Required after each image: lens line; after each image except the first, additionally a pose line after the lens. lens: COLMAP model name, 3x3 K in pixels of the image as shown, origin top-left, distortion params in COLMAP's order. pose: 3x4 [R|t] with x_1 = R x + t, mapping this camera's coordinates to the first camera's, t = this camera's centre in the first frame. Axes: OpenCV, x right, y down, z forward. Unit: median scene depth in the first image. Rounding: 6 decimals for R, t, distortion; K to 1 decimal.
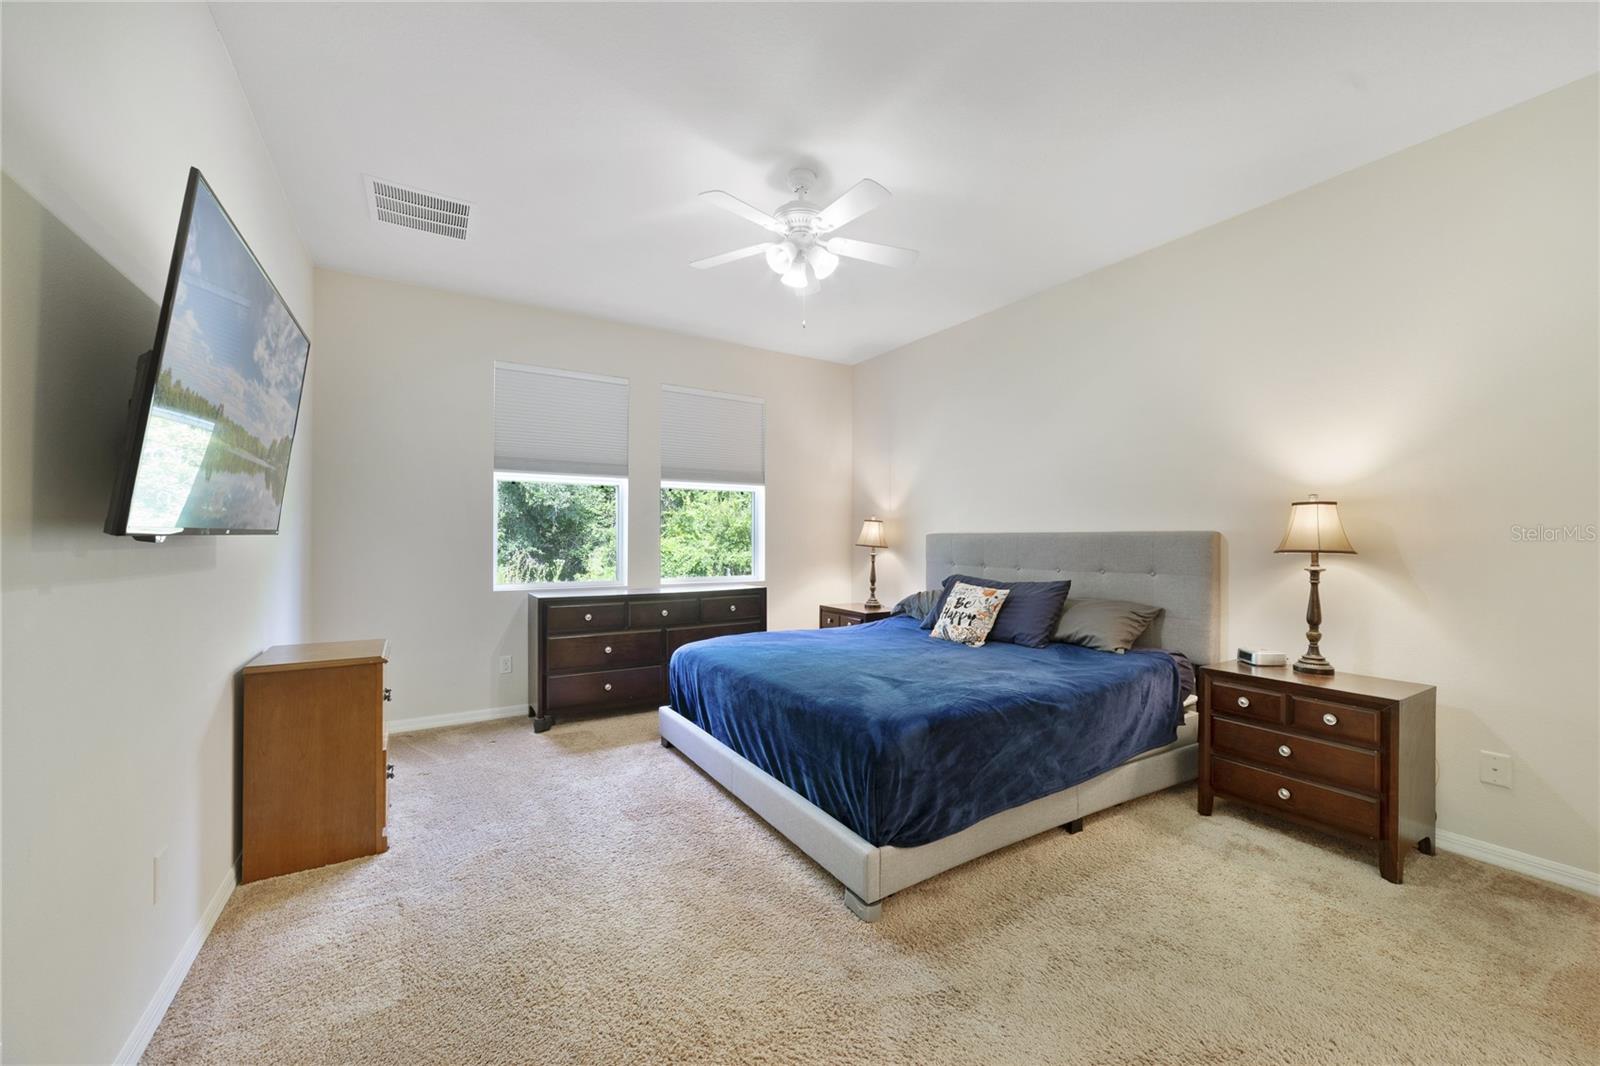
lens RADIAL K [[613.0, 0, 793.4], [0, 613.0, 523.7], [0, 0, 1]] dist [-0.017323, 0.006466]
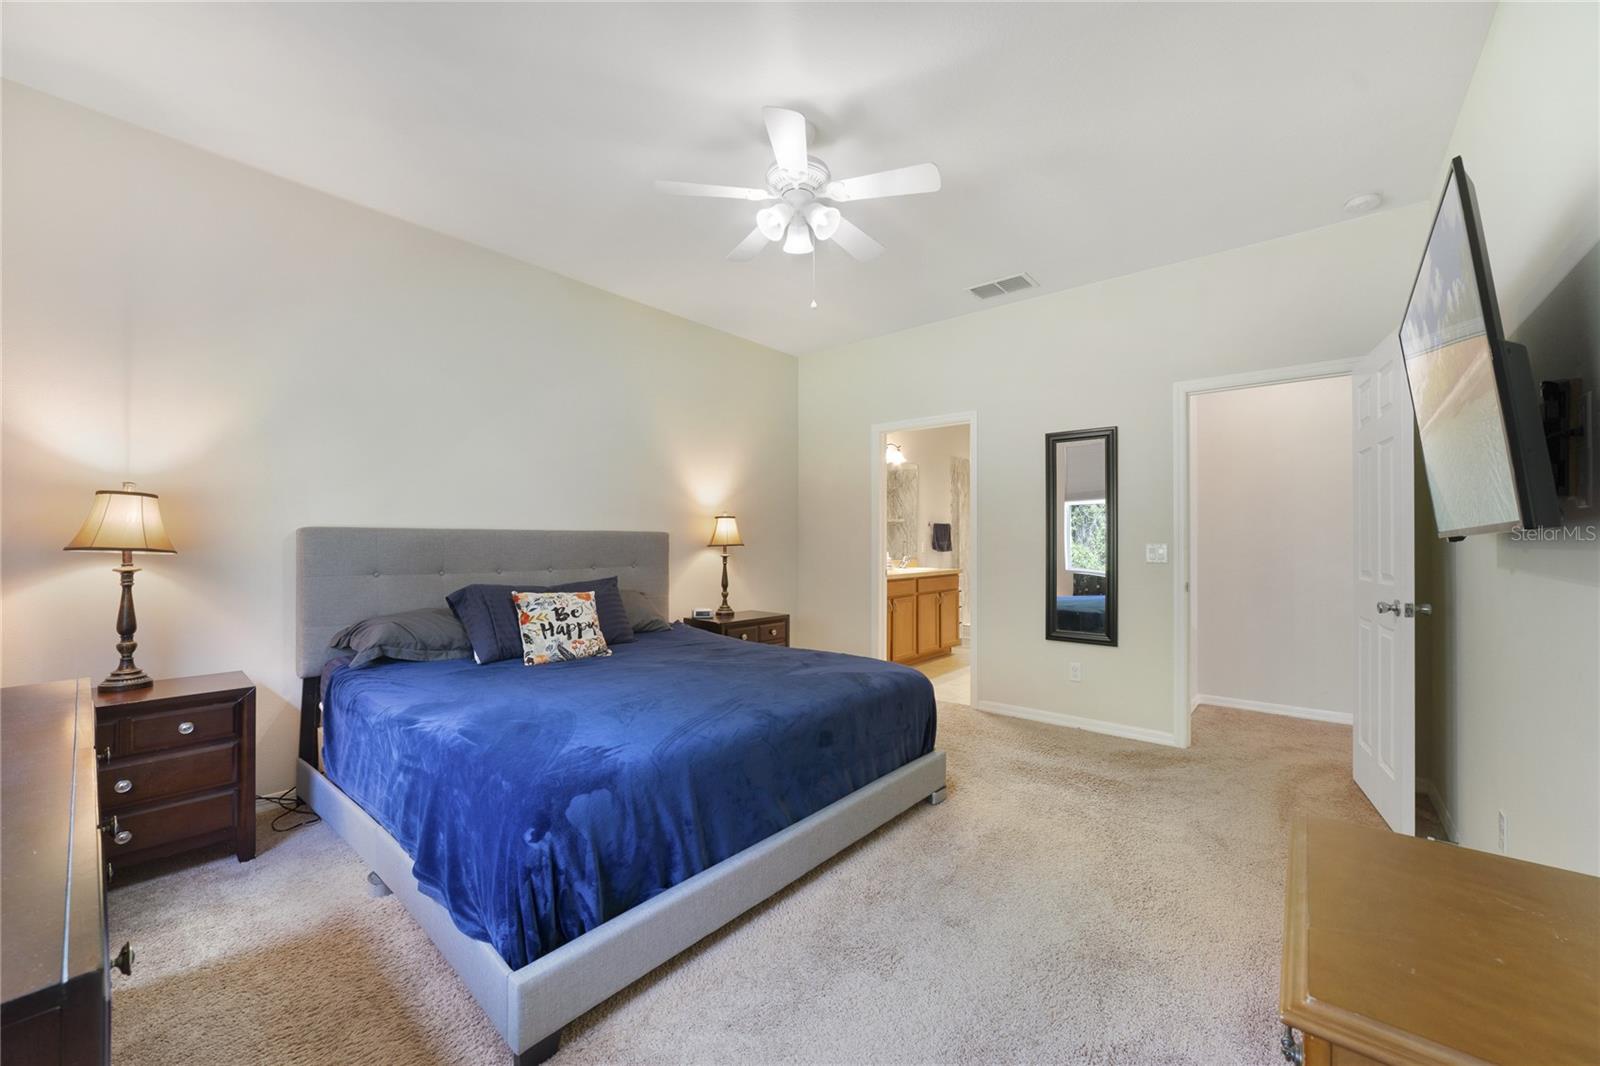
lens RADIAL K [[613.0, 0, 785.6], [0, 613.0, 545.1], [0, 0, 1]] dist [-0.017323, 0.006466]
pose [[-0.287785, -0.012955, 0.957607, -0.247045], [-0.030454, 0.999527, 0.004370, 0.008754], [-0.957211, -0.027905, -0.288044, 0.380475]]
